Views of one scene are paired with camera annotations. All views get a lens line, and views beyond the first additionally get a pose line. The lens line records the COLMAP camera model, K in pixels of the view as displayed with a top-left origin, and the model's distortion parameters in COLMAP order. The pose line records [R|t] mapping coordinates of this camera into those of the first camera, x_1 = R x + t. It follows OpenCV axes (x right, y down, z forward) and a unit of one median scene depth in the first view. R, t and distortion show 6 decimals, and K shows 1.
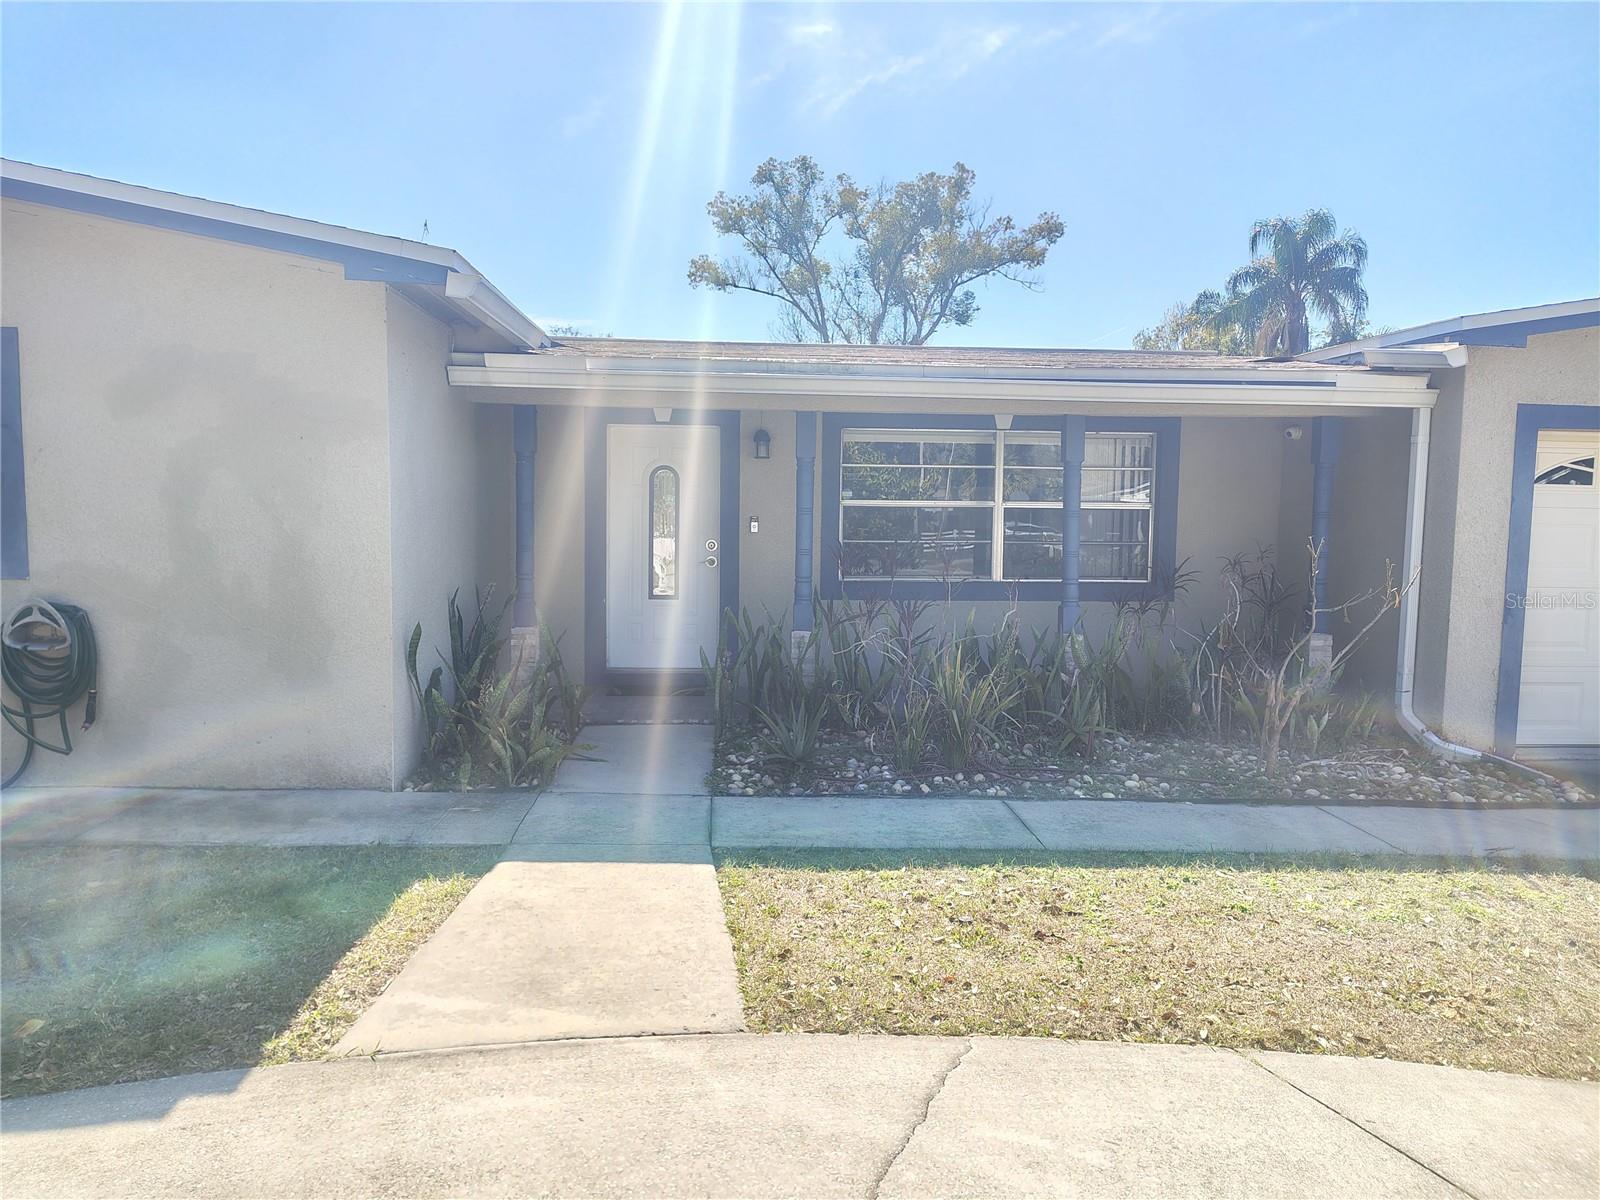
lens RADIAL K [[1088.6, 0, 807.9], [0, 1088.6, 601.8], [0, 0, 1]] dist [0.078003, -0.101774]
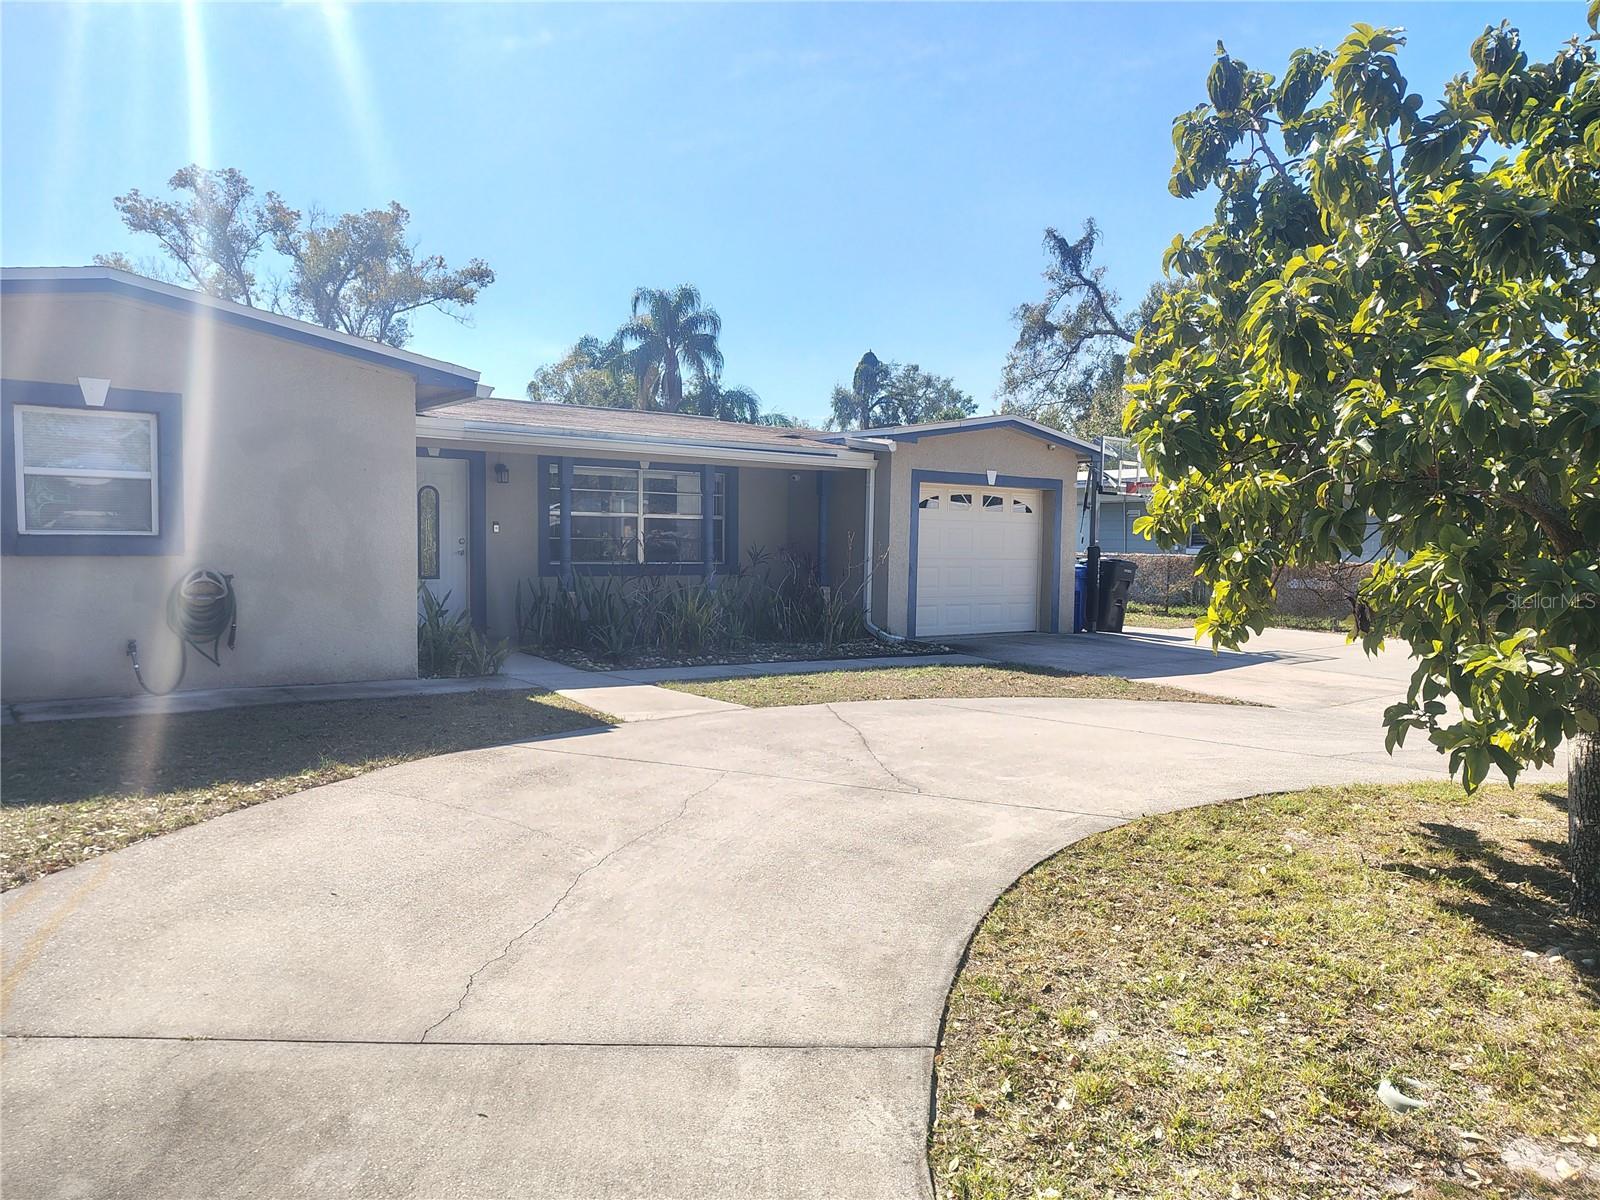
lens RADIAL K [[1088.6, 0, 807.9], [0, 1088.6, 601.8], [0, 0, 1]] dist [0.078003, -0.101774]
pose [[0.836234, -0.033669, 0.547338, -0.127040], [0.041720, 0.999127, -0.002280, 0.012975], [-0.546783, 0.024741, 0.836908, -0.117732]]
